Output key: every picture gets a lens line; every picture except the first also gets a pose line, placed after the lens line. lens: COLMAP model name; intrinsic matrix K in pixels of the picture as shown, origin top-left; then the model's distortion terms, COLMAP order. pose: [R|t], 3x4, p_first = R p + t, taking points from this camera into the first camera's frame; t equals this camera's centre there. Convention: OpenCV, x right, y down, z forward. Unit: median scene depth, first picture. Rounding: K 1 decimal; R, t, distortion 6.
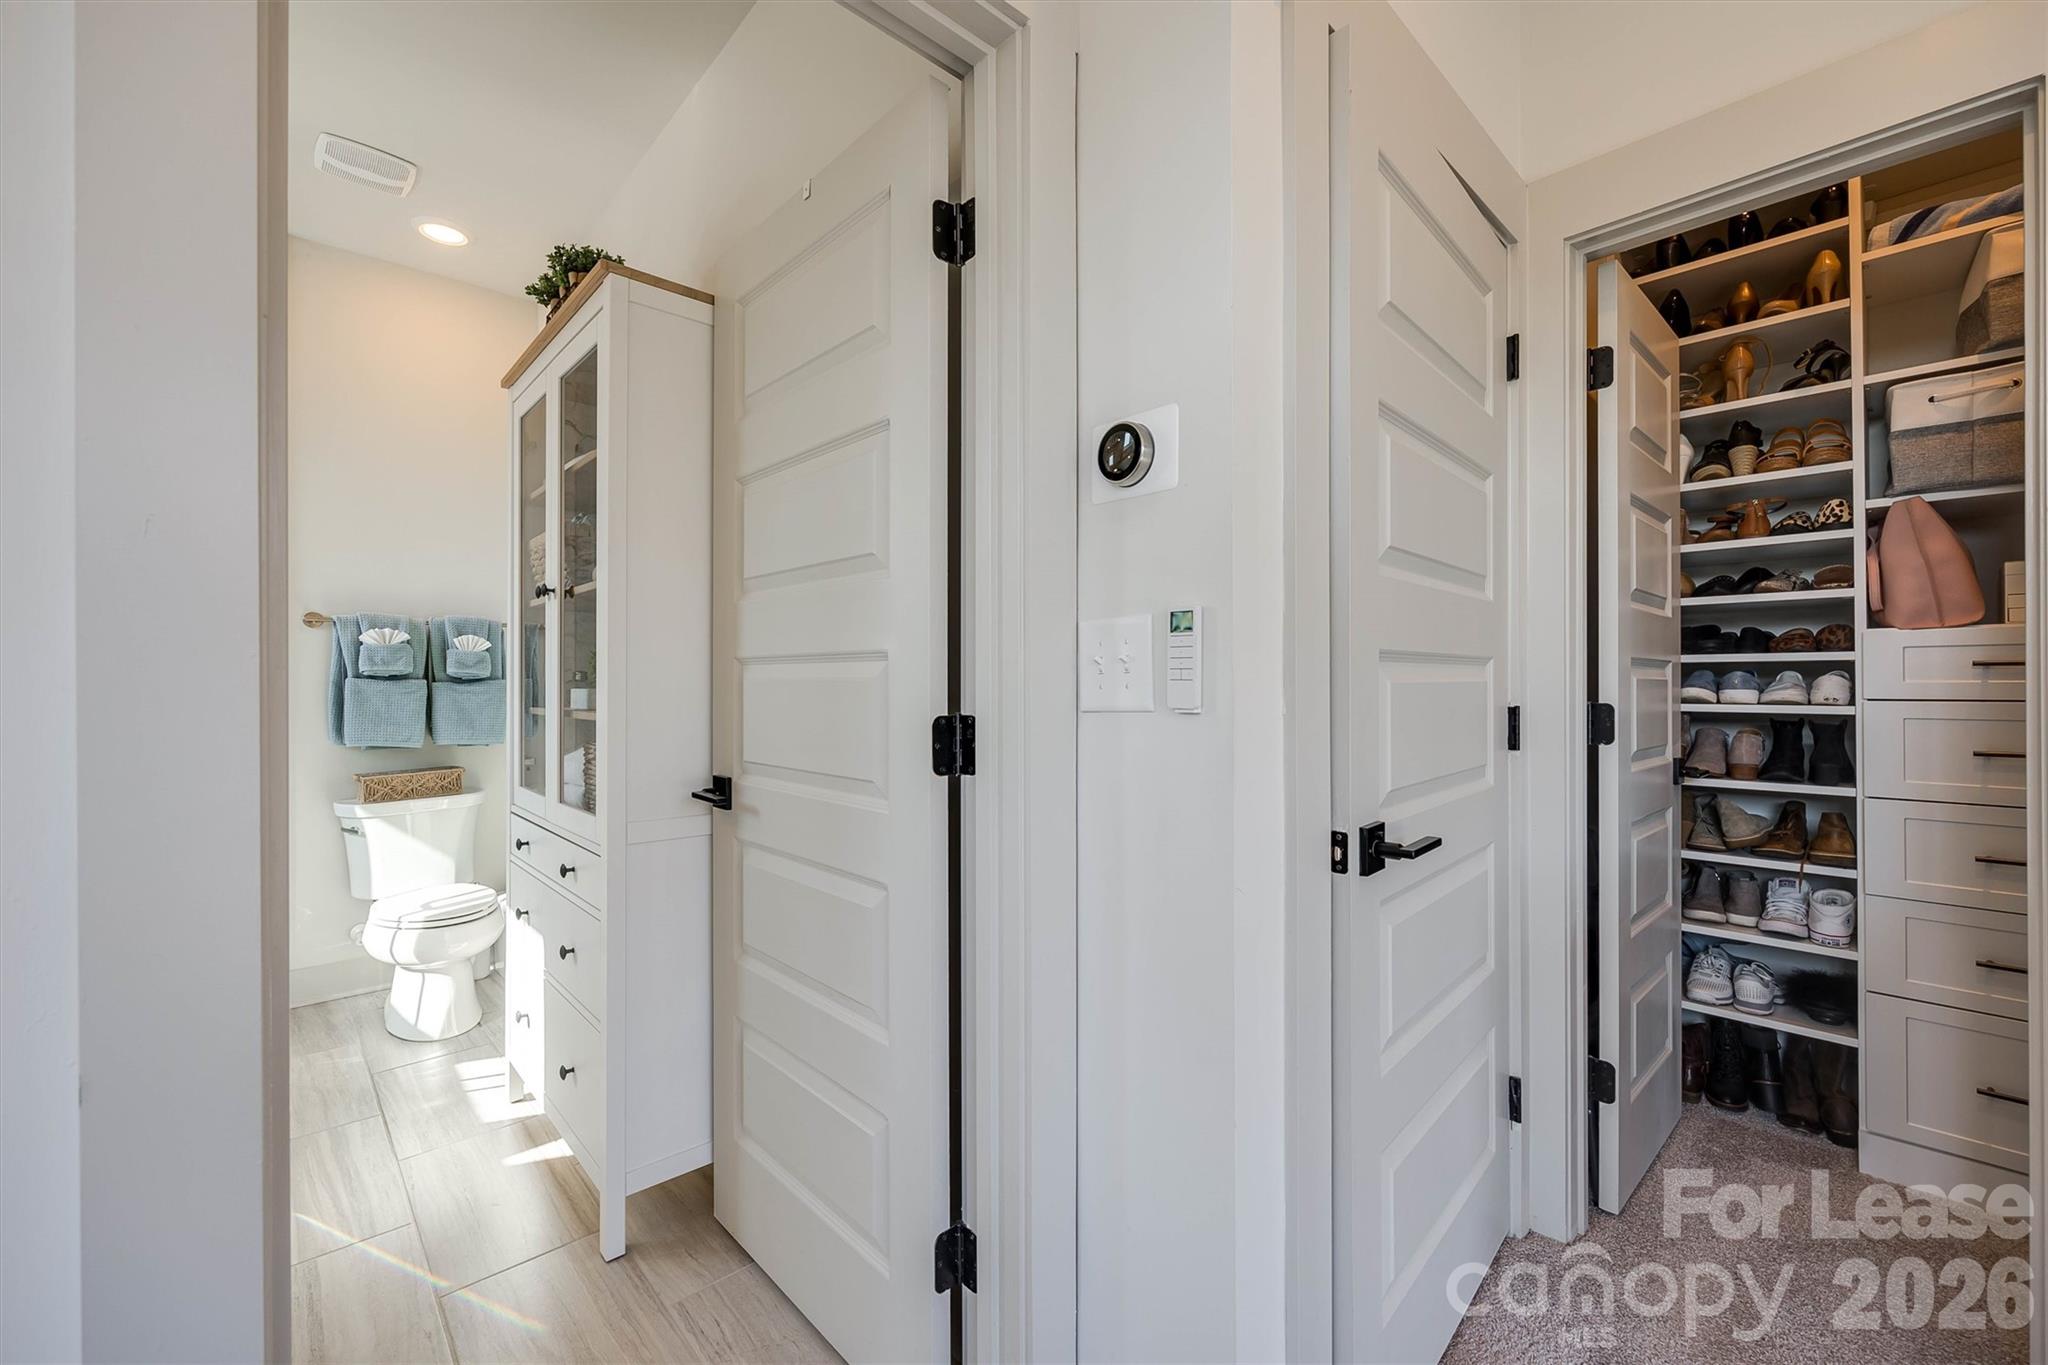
lens RADIAL K [[849.3, 0, 1031.8], [0, 849.3, 674.3], [0, 0, 1]] dist [0.000893, -0.000029]
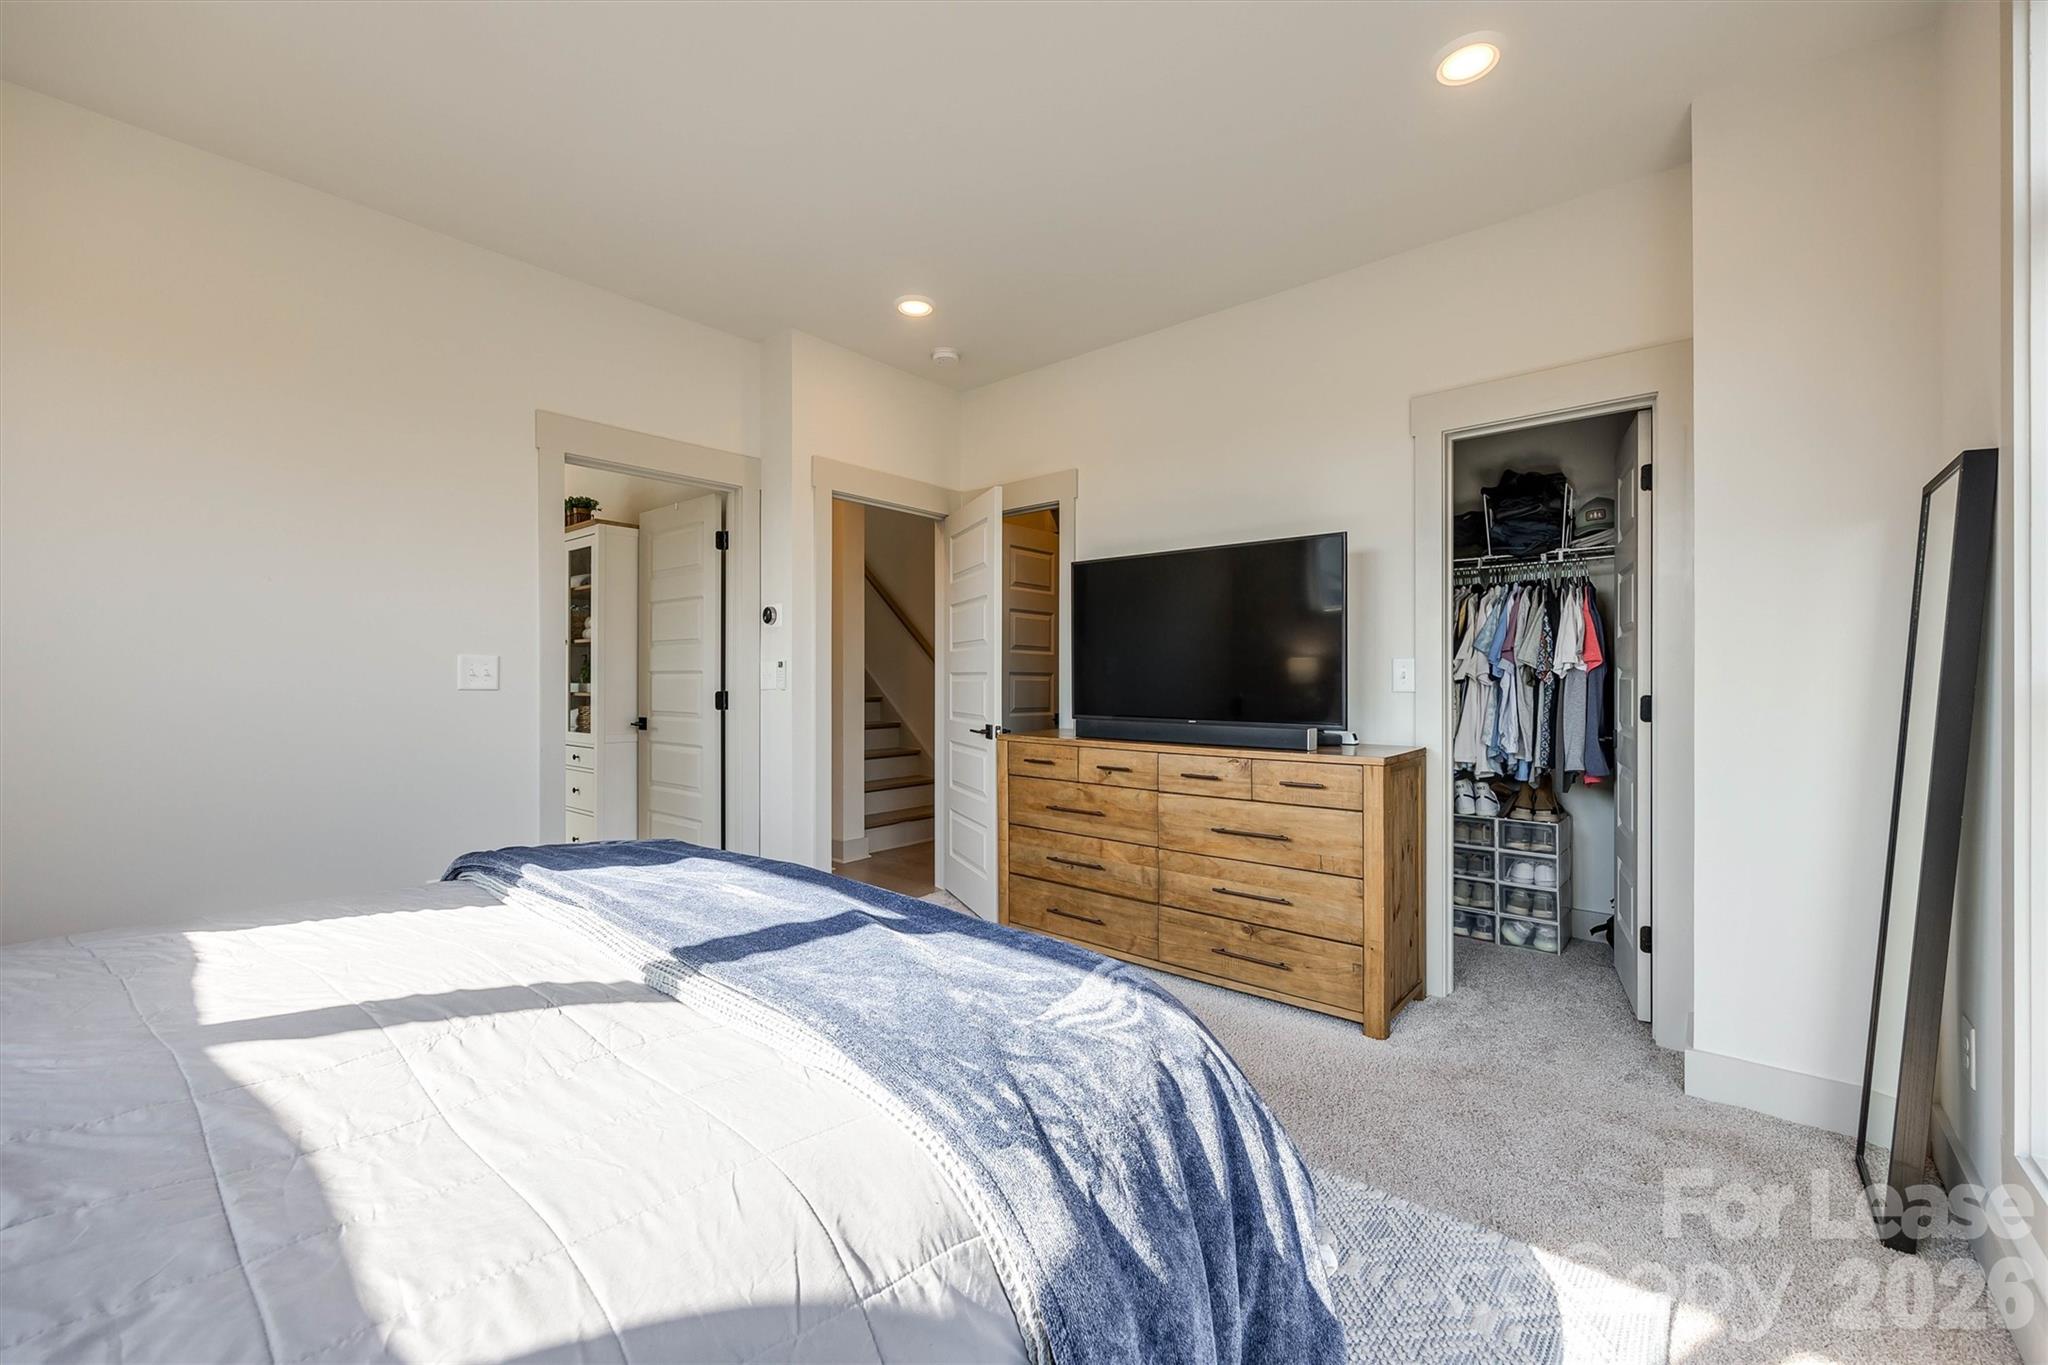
lens RADIAL K [[823.7, 0, 1024.0], [0, 823.7, 682.5], [0, 0, 1]] dist [0.000599, 0.000042]
pose [[0.993518, 0.005720, 0.113529, 0.335287], [-0.007045, 0.999912, 0.011277, -0.013157], [-0.113454, -0.012003, 0.993471, -1.083185]]
